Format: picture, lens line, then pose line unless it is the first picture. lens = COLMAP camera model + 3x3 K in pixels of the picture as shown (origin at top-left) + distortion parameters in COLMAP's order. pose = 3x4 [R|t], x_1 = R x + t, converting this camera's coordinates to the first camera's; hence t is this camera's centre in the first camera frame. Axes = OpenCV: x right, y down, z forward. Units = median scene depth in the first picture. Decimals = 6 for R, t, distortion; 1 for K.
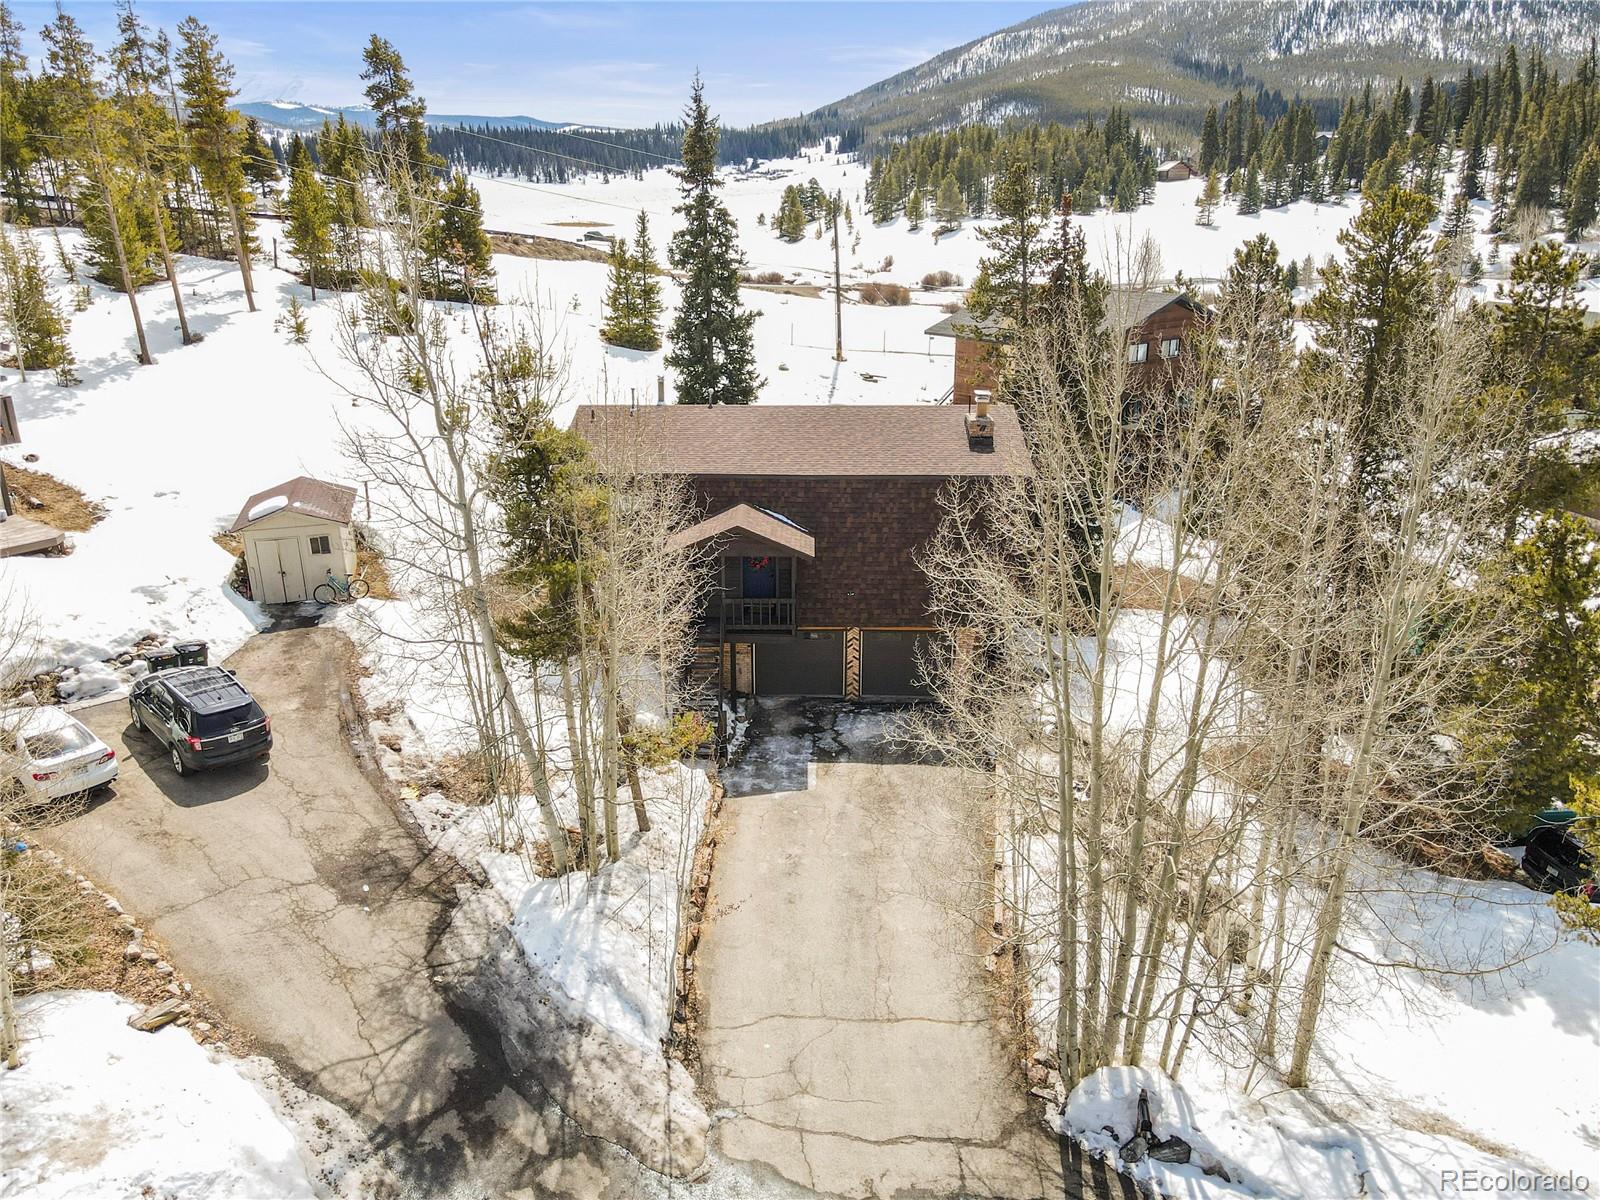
lens RADIAL K [[1177.8, 0, 792.3], [0, 1177.8, 603.7], [0, 0, 1]] dist [0.013559, 0.007243]
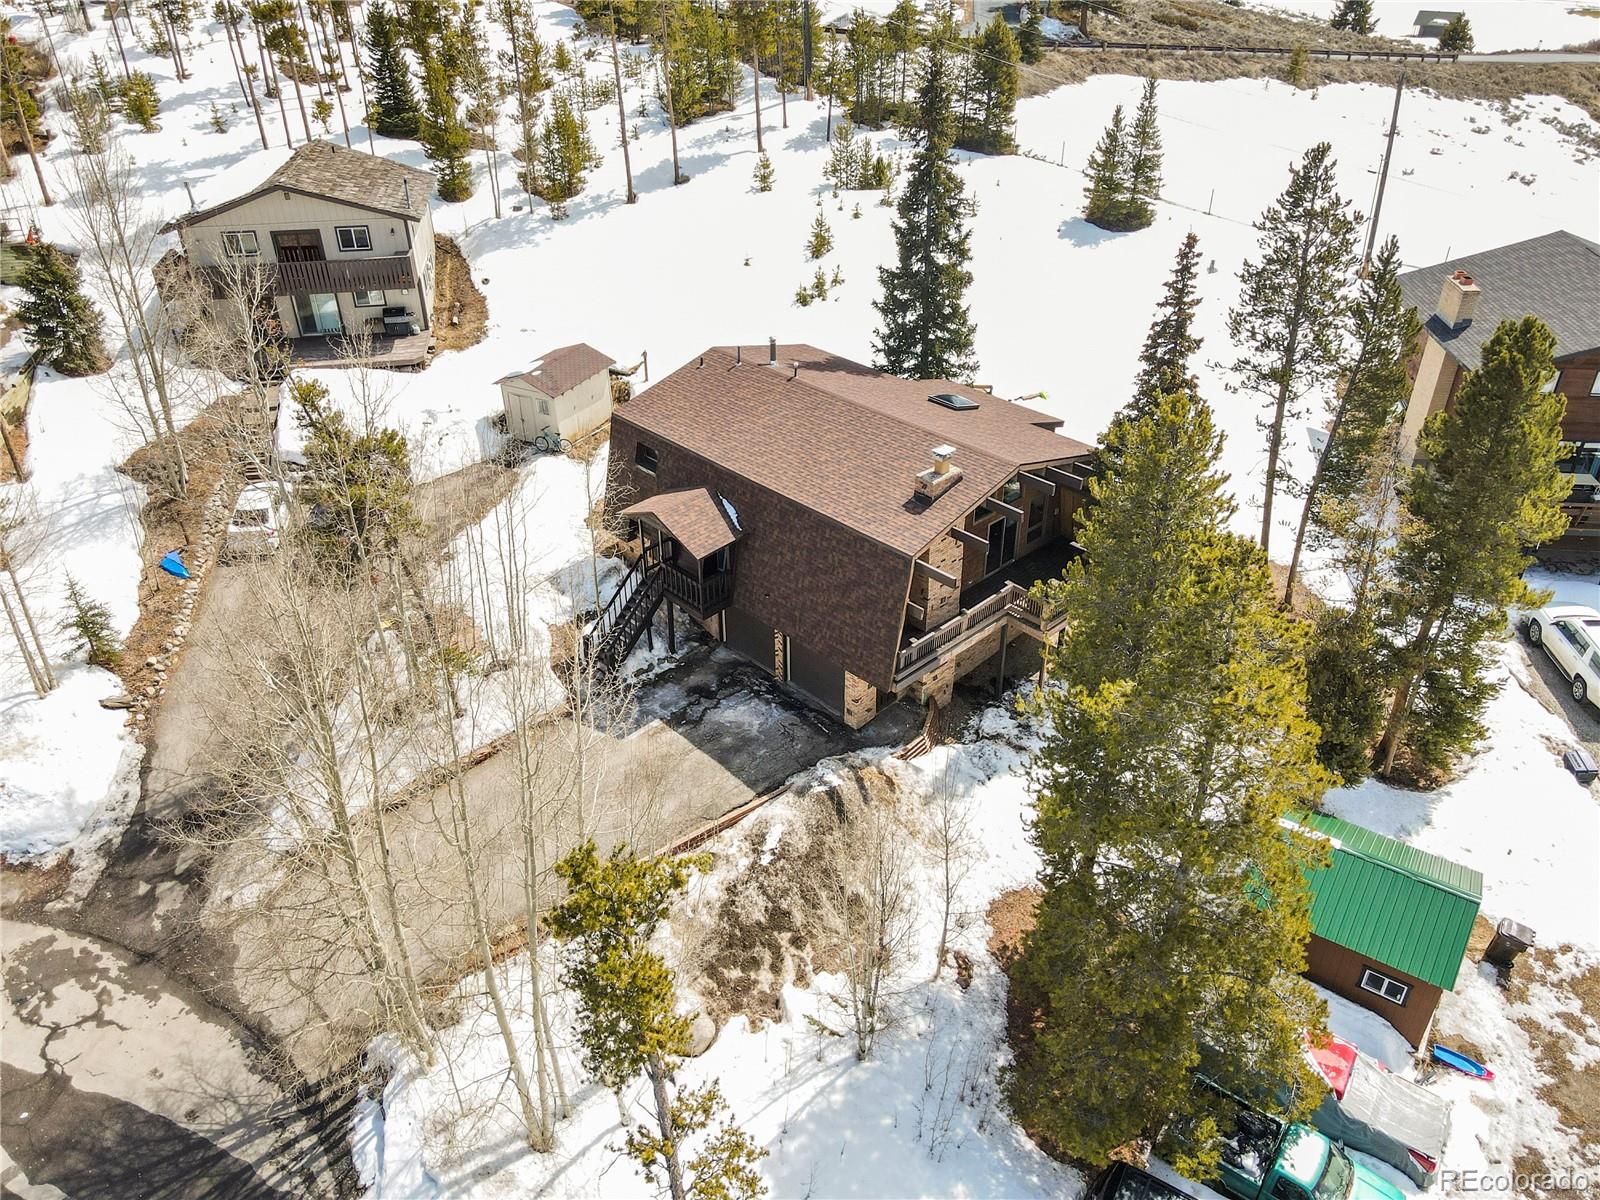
lens RADIAL K [[1177.8, 0, 792.3], [0, 1177.8, 603.7], [0, 0, 1]] dist [0.013559, 0.007243]
pose [[0.712390, 0.372427, -0.594809, 0.895302], [-0.224950, 0.924028, 0.309143, -0.428196], [0.664754, -0.086428, 0.742046, 0.256157]]
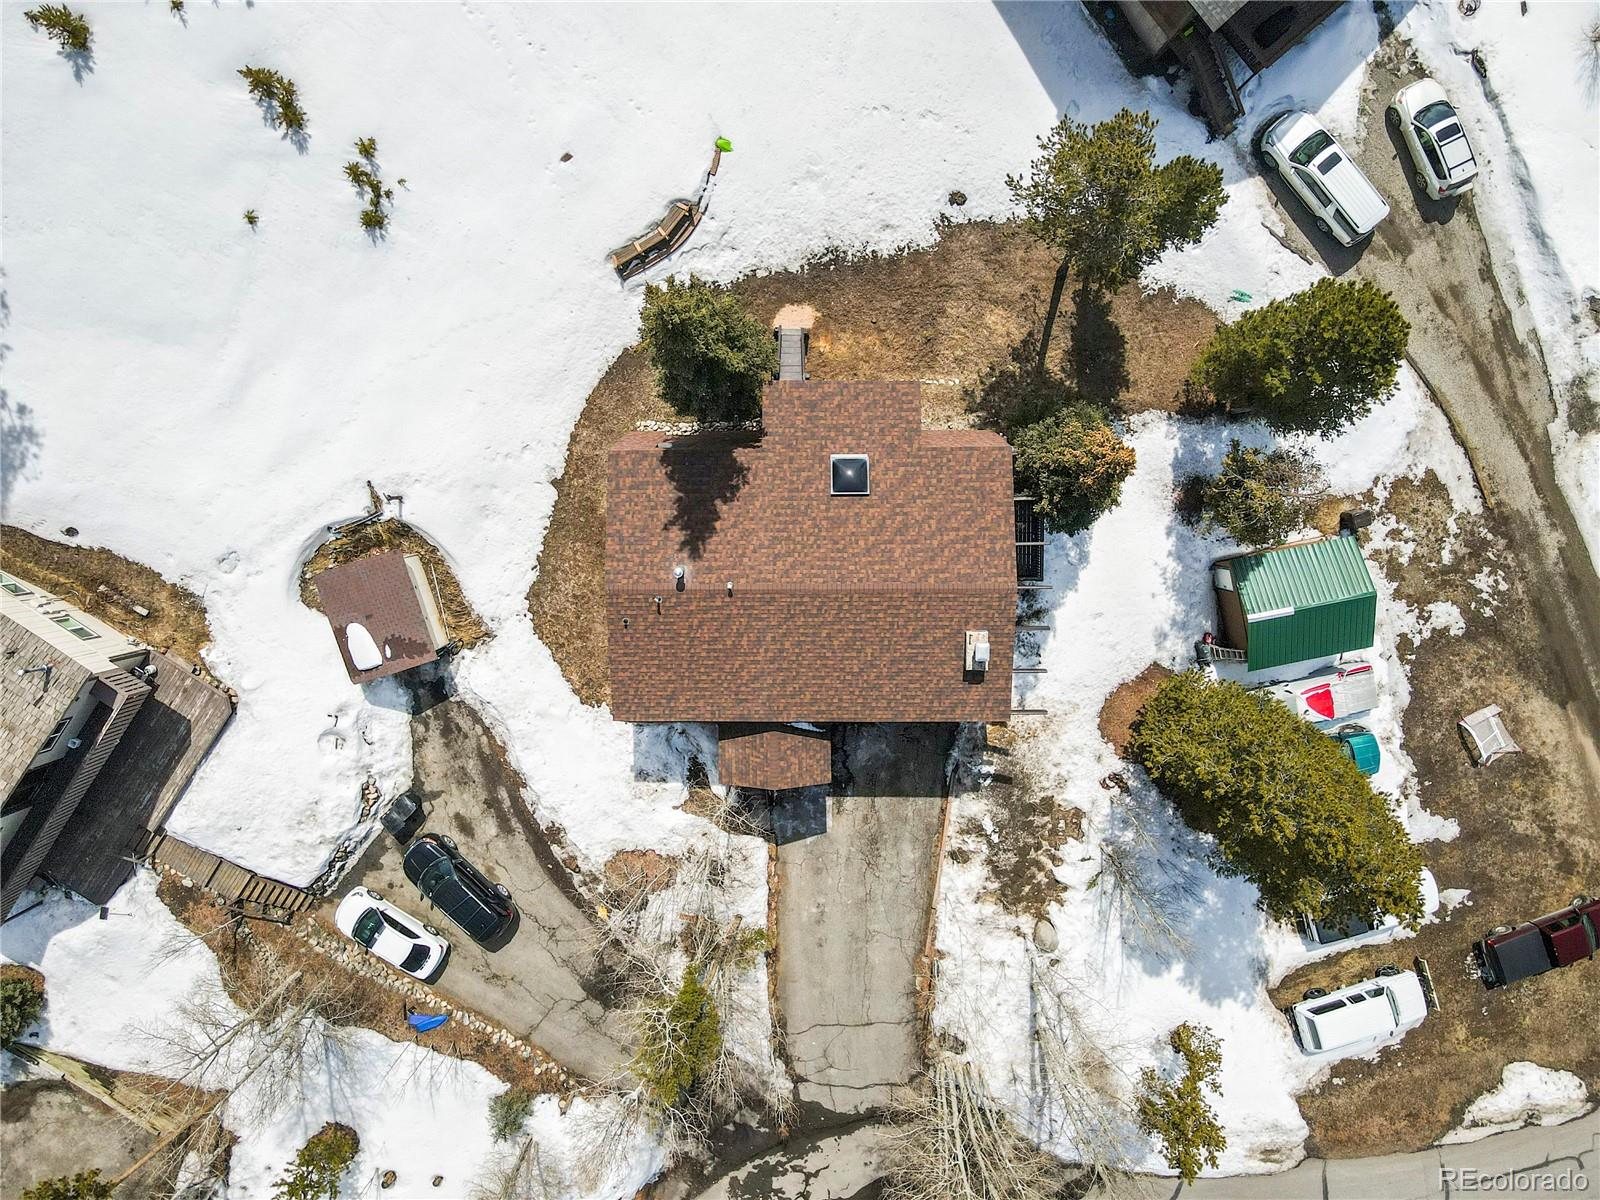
lens RADIAL K [[1177.8, 0, 792.3], [0, 1177.8, 603.7], [0, 0, 1]] dist [0.013559, 0.007243]
pose [[0.999187, -0.034239, -0.021263, 0.011402], [0.029134, 0.249032, 0.968057, -1.643852], [-0.027851, -0.967890, 0.249827, 1.000721]]
